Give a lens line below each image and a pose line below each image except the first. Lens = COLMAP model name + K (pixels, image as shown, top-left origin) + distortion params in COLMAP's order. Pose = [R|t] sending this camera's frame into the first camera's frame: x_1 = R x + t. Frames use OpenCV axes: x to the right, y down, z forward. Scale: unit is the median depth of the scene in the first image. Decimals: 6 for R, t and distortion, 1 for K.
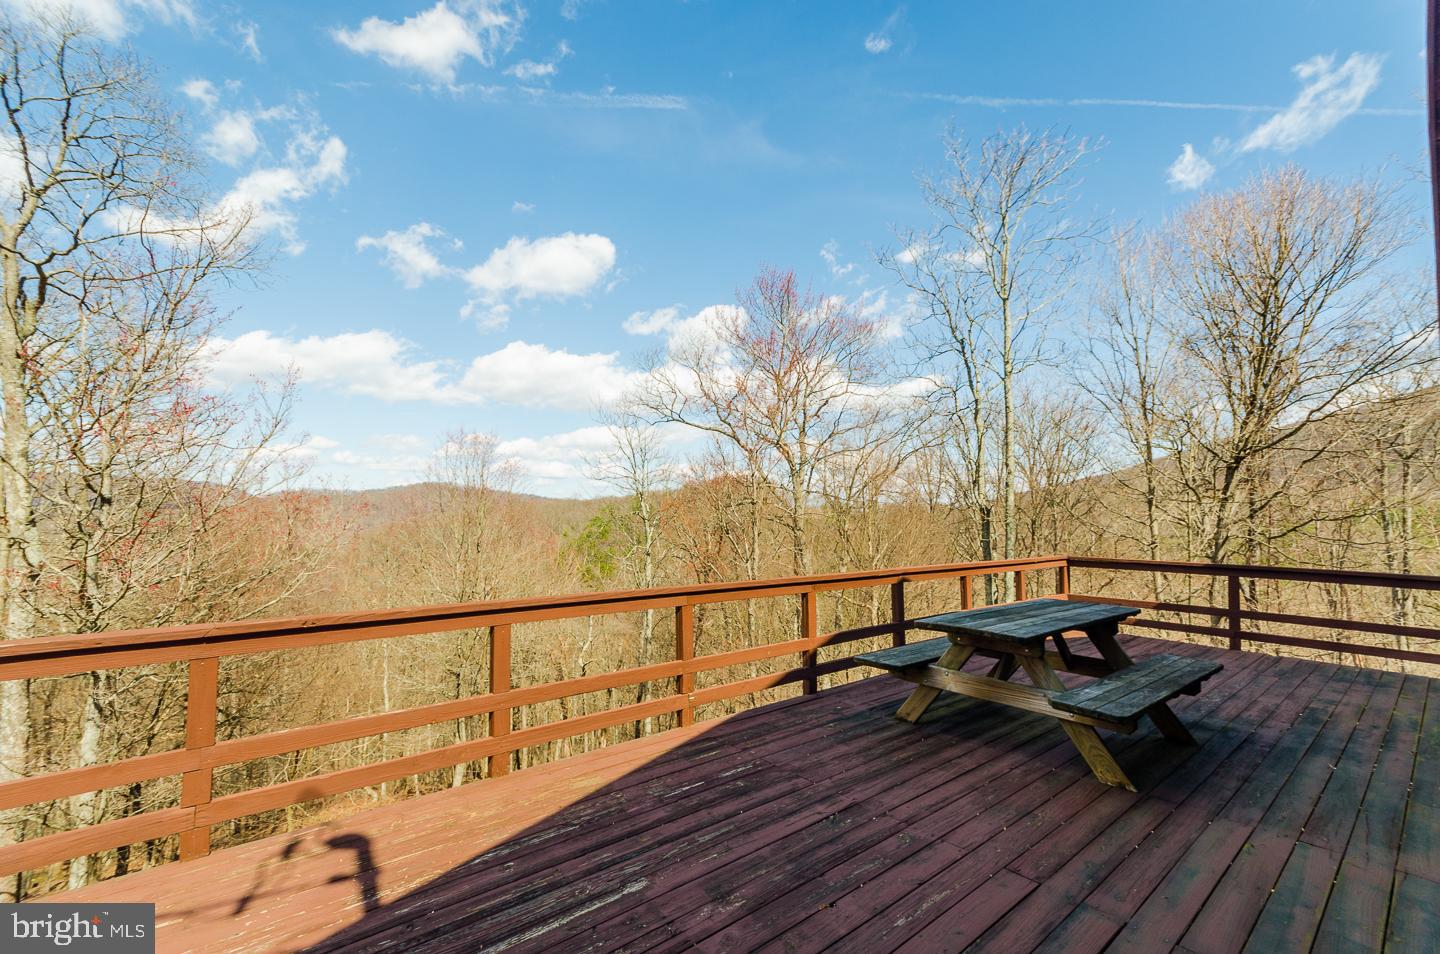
lens RADIAL K [[630.3, 0, 731.8], [0, 630.3, 502.3], [0, 0, 1]] dist [0.003300, 0.000806]
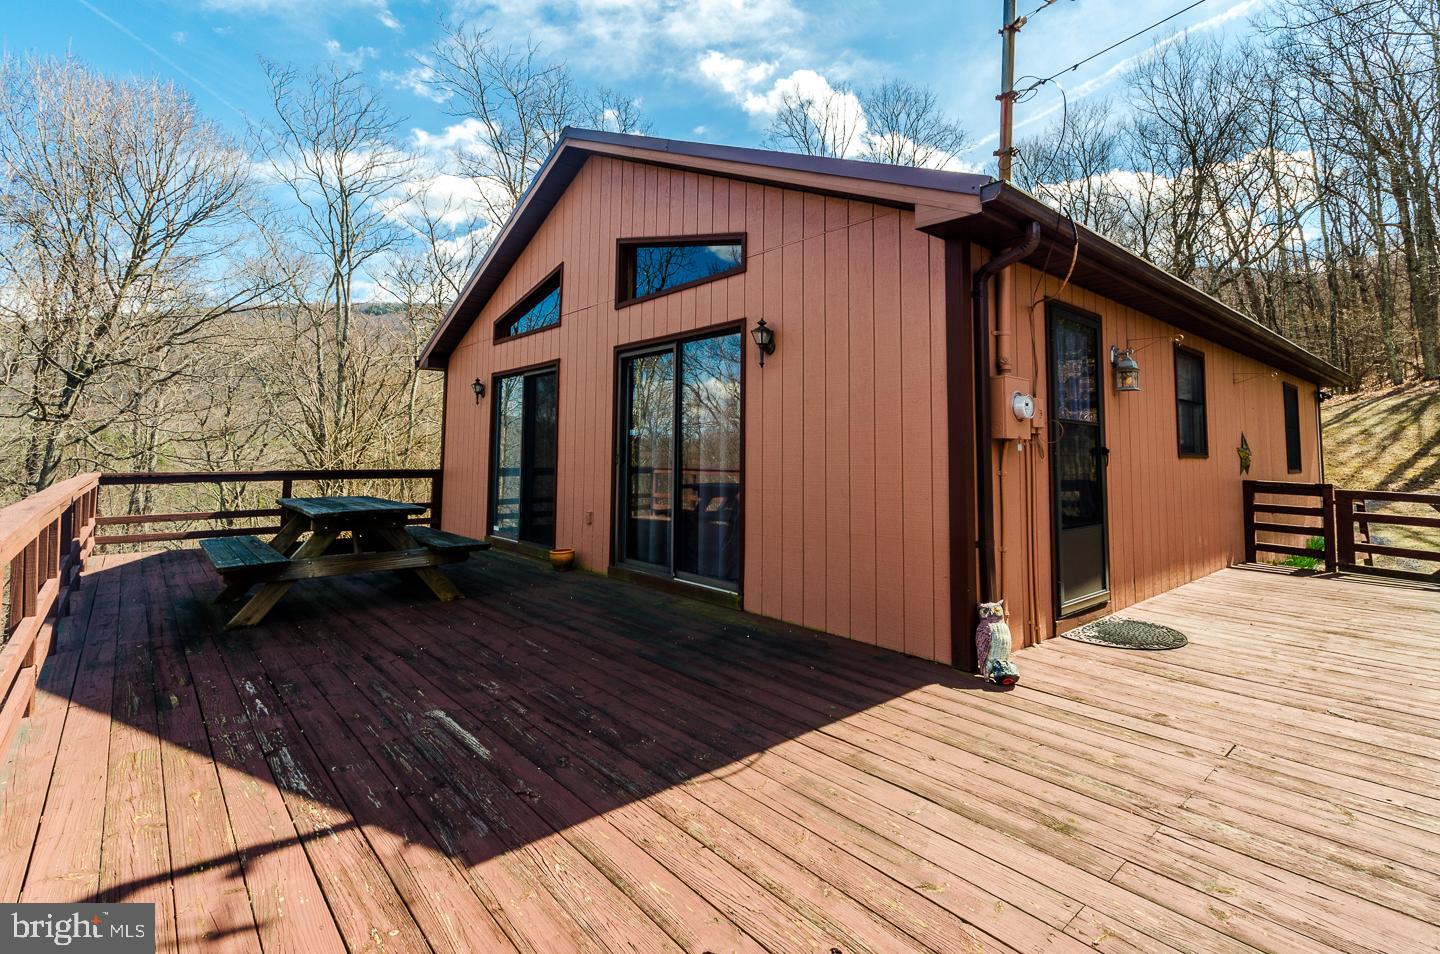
lens RADIAL K [[675.9, 0, 769.7], [0, 675.9, 409.2], [0, 0, 1]] dist [-0.001229, 0.002778]
pose [[-0.037346, 0.054319, 0.997825, -1.082034], [-0.027622, 0.998084, -0.055367, 0.061871], [-0.998921, -0.029630, -0.035774, 0.315390]]
